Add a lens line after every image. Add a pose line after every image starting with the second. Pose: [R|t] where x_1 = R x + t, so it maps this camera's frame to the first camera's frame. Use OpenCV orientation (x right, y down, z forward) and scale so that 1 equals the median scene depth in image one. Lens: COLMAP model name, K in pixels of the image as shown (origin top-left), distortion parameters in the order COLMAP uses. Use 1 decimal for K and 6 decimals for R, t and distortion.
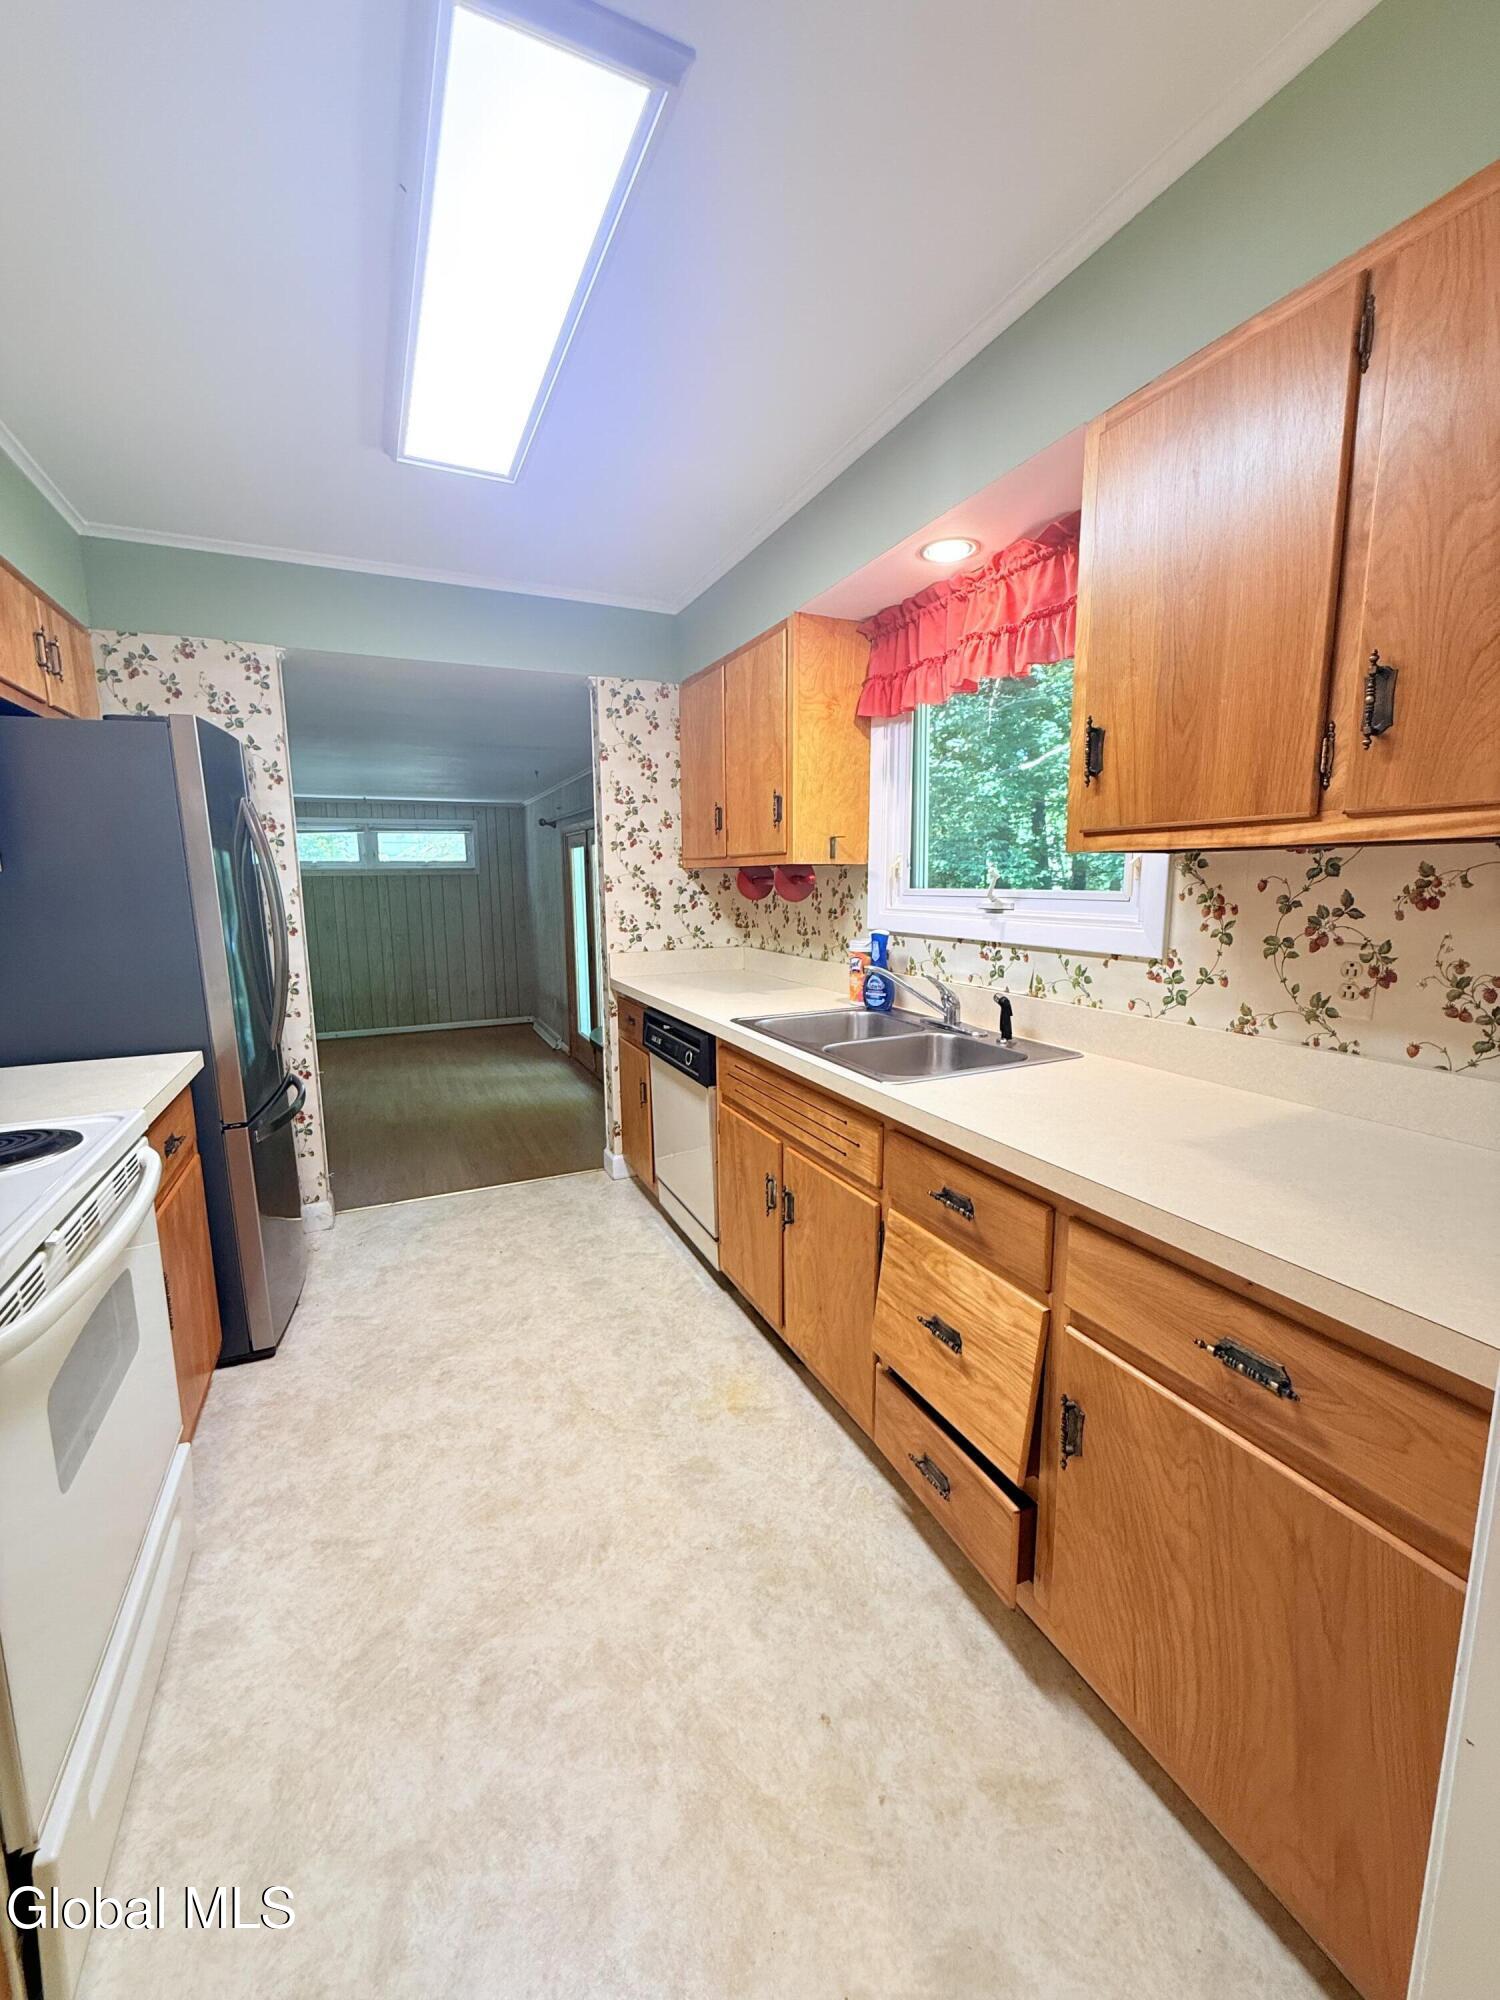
lens RADIAL K [[795.0, 0, 748.2], [0, 795.0, 998.1], [0, 0, 1]] dist [-0.000075, 0.000343]
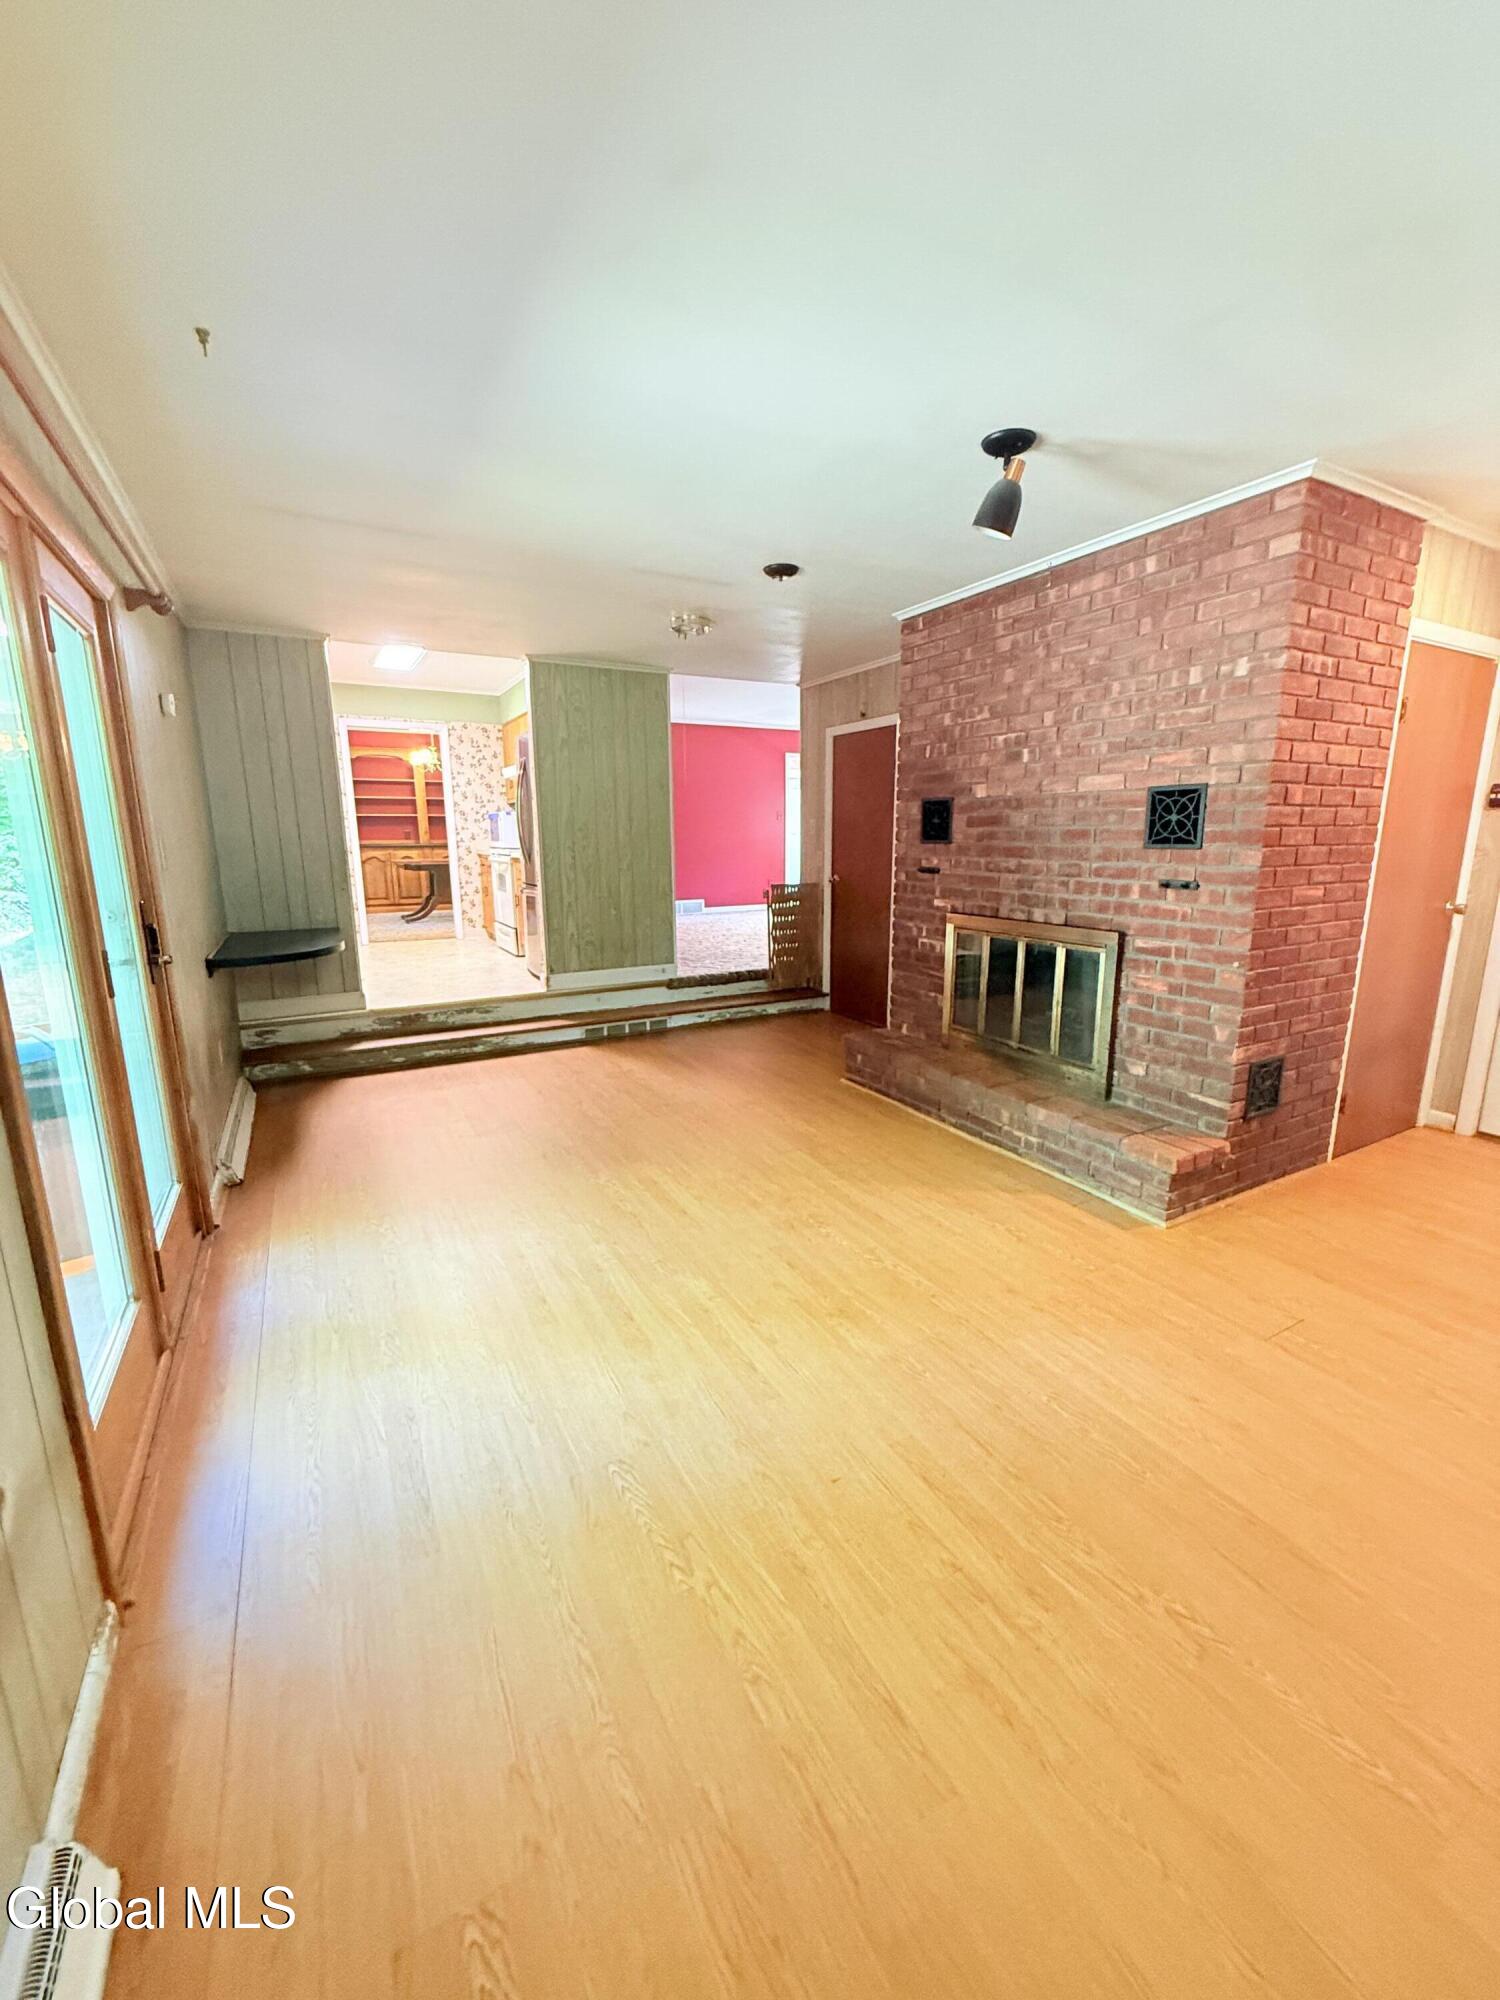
lens RADIAL K [[795.0, 0, 749.1], [0, 795.0, 999.2], [0, 0, 1]] dist [-0.000075, 0.000343]
pose [[-0.997240, 0.028773, -0.068447, -1.053770], [0.002639, 0.935011, 0.354608, -0.380957], [0.074202, 0.353449, -0.932506, 3.286798]]
